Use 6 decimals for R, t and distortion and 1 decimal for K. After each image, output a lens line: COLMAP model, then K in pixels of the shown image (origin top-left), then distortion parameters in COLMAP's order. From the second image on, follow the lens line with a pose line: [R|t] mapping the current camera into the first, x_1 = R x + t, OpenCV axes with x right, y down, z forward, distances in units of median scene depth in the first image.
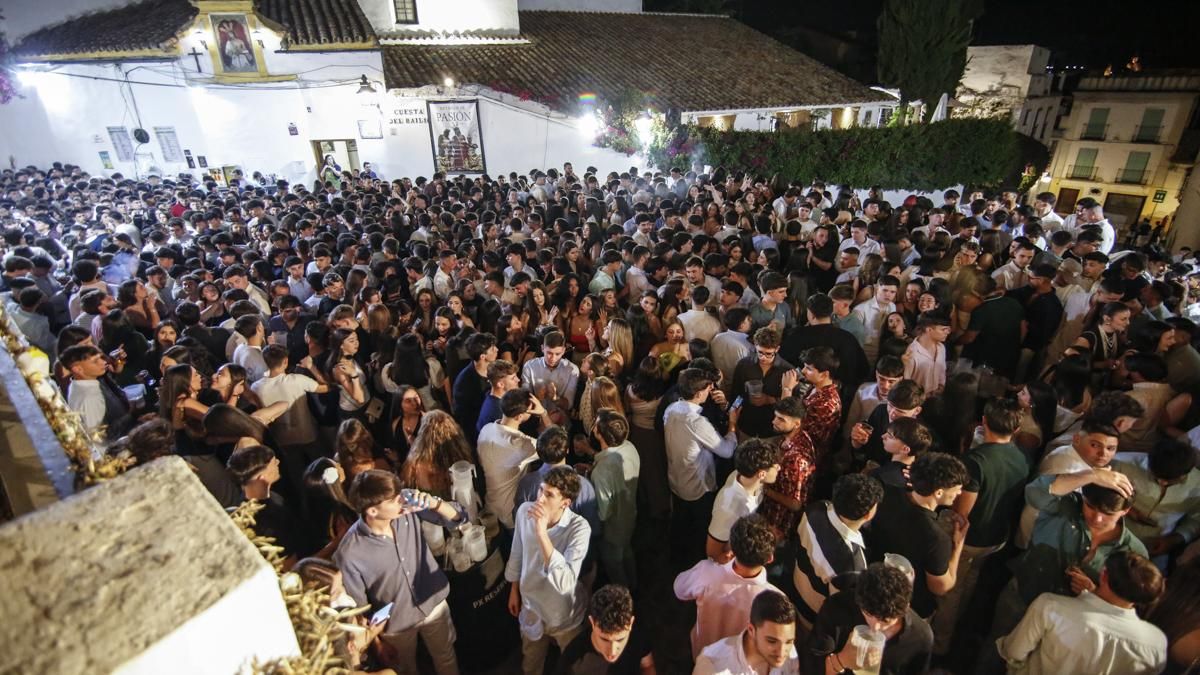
lens RADIAL K [[553.4, 0, 589.2], [0, 553.4, 339.3], [0, 0, 1]] dist [-0.015410, -0.000255]
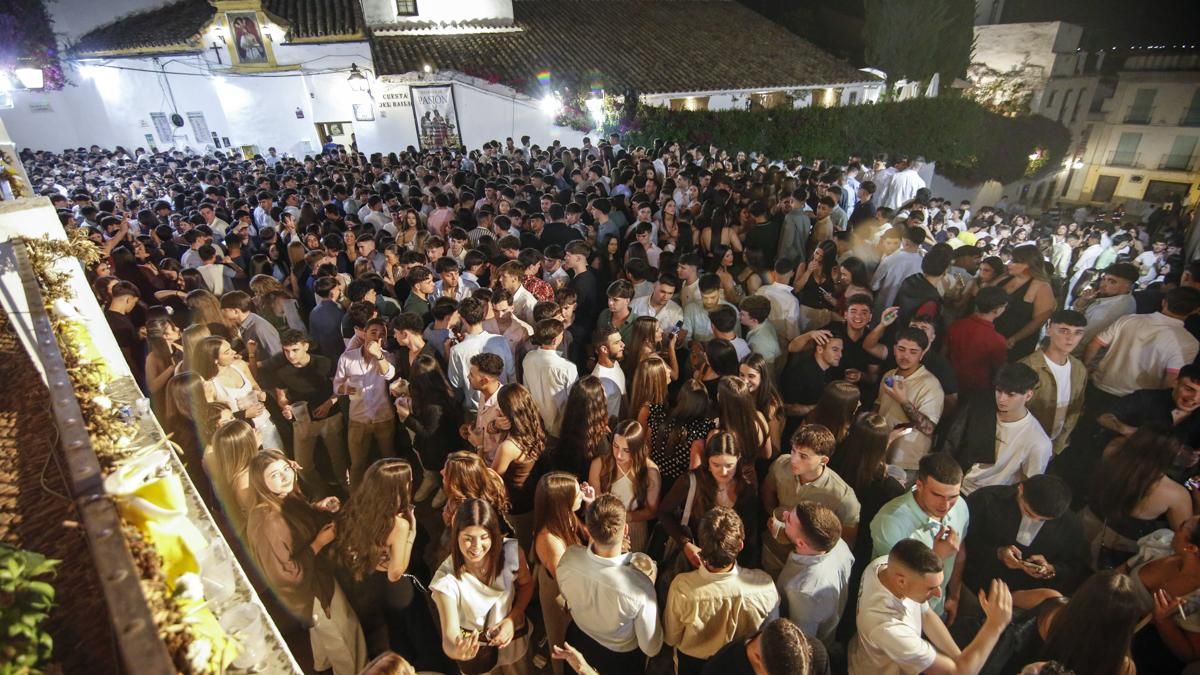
lens RADIAL K [[553.4, 0, 591.7], [0, 553.4, 370.5], [0, 0, 1]] dist [-0.015410, -0.000255]
pose [[0.995791, 0.029600, -0.086747, 0.164996], [-0.024299, 0.997809, 0.061541, 0.063232], [0.088378, -0.059174, 0.994328, -0.111190]]
